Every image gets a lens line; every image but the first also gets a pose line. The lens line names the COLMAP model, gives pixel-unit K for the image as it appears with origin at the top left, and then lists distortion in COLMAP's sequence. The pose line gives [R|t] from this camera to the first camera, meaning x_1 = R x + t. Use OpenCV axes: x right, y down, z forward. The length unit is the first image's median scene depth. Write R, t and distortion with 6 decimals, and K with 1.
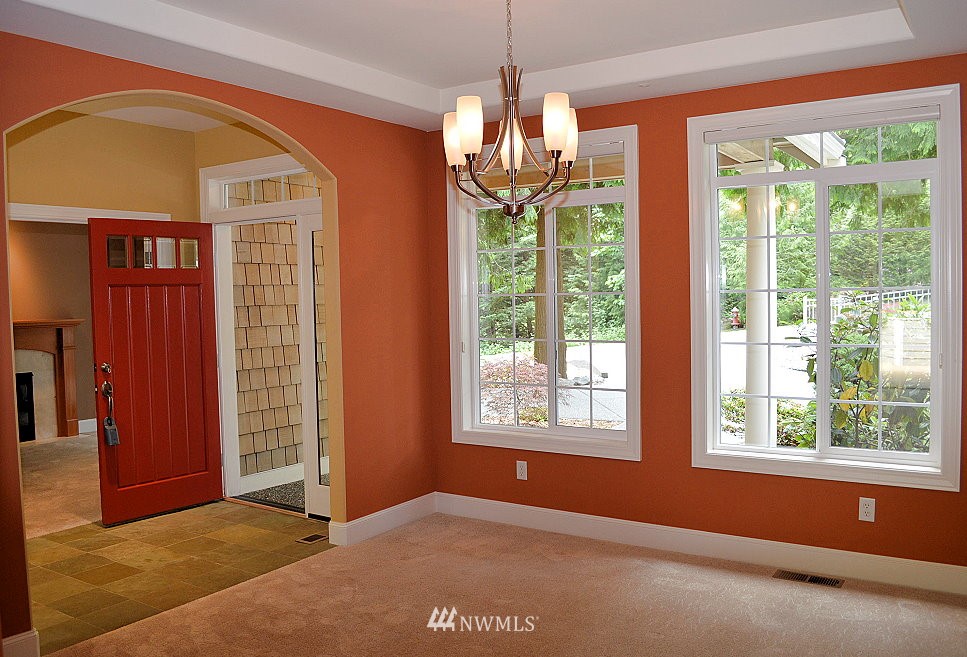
lens RADIAL K [[834.3, 0, 483.5], [0, 834.3, 328.5], [0, 0, 1]] dist [-0.000668, -0.000364]
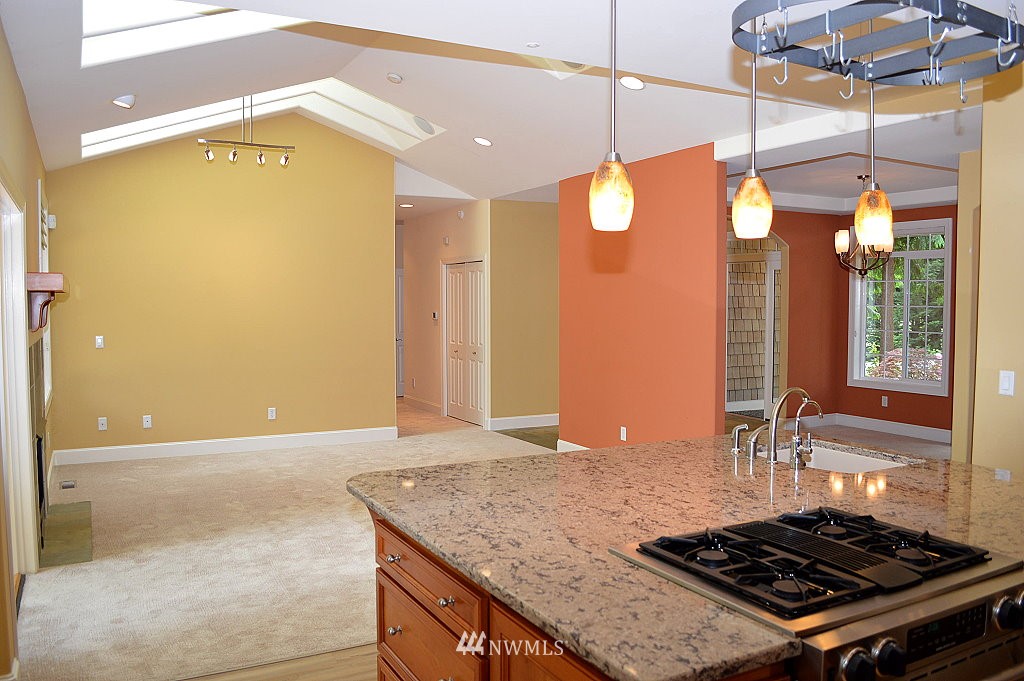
lens RADIAL K [[817.7, 0, 512.0], [0, 817.7, 340.5], [0, 0, 1]] dist [-0.082952, 0.012446]
pose [[0.881391, 0.049561, -0.469780, 0.134596], [-0.044022, 0.998771, 0.022776, 0.028757], [0.470331, 0.000606, 0.882490, -0.871640]]
